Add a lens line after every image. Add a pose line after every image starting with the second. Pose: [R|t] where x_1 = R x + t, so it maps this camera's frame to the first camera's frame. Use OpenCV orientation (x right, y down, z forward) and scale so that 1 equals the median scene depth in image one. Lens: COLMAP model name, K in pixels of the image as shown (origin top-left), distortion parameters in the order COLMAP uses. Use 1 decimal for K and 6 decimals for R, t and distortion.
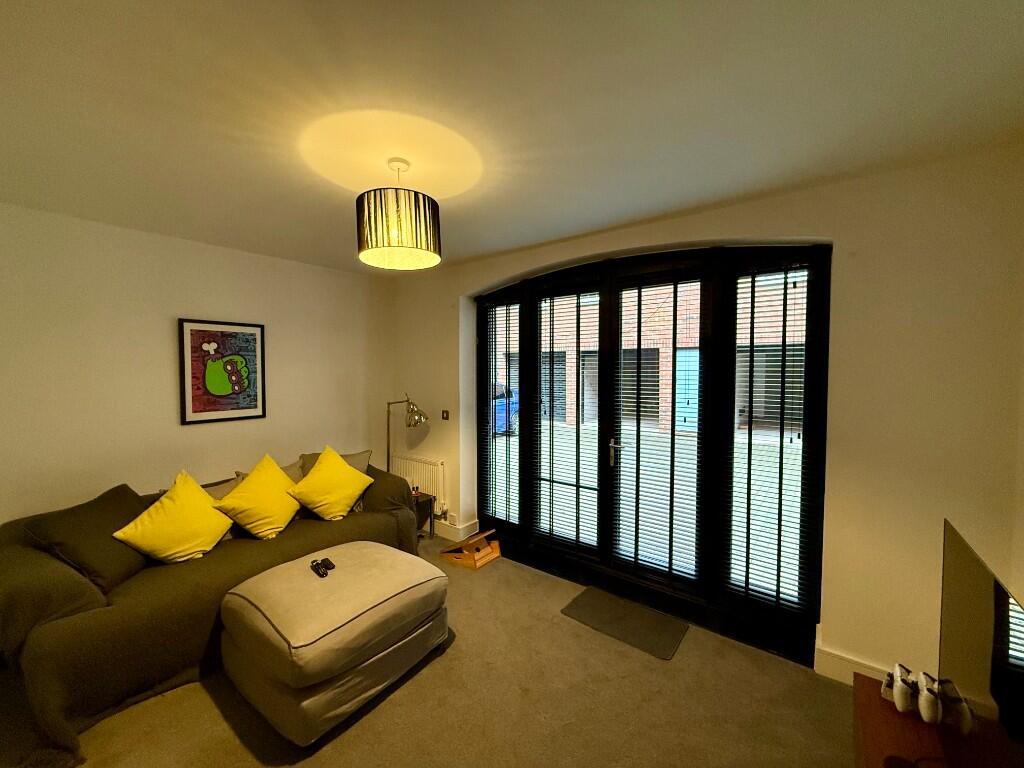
lens RADIAL K [[406.1, 0, 512.0], [0, 406.1, 384.0], [0, 0, 1]] dist [-0.000247, 0.000324]
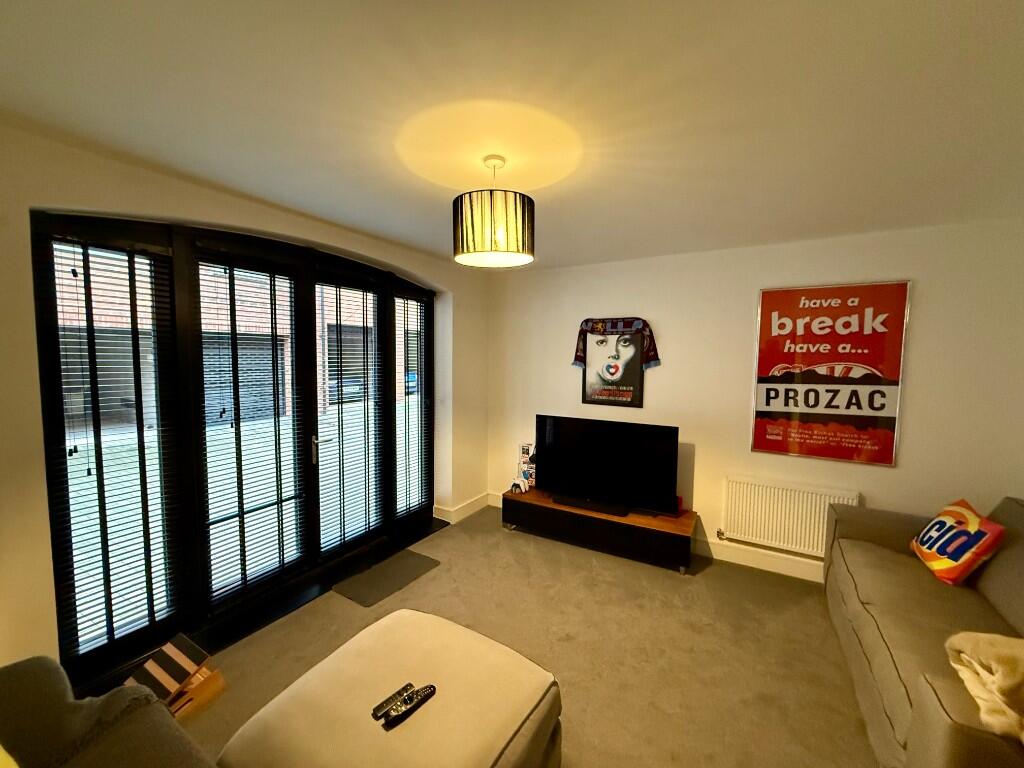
lens RADIAL K [[406.1, 0, 512.0], [0, 406.1, 384.0], [0, 0, 1]] dist [-0.000247, 0.000324]
pose [[-0.129258, -0.066587, 0.989373, -0.771707], [0.029076, 0.997059, 0.070903, -0.043365], [-0.991185, 0.037932, -0.126942, 0.658562]]
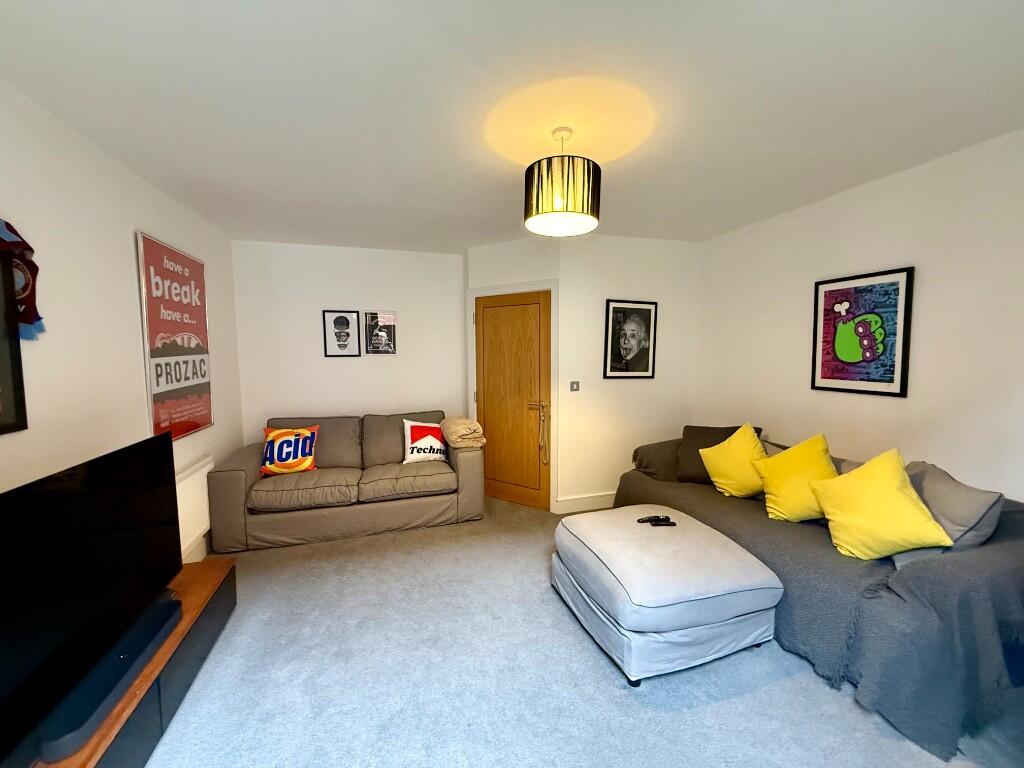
lens RADIAL K [[406.1, 0, 512.0], [0, 406.1, 384.0], [0, 0, 1]] dist [-0.000247, 0.000324]
pose [[-0.574205, 0.075193, -0.815251, 0.419247], [-0.022128, 0.993984, 0.107263, -0.003098], [0.818413, 0.079630, -0.569087, 0.928683]]
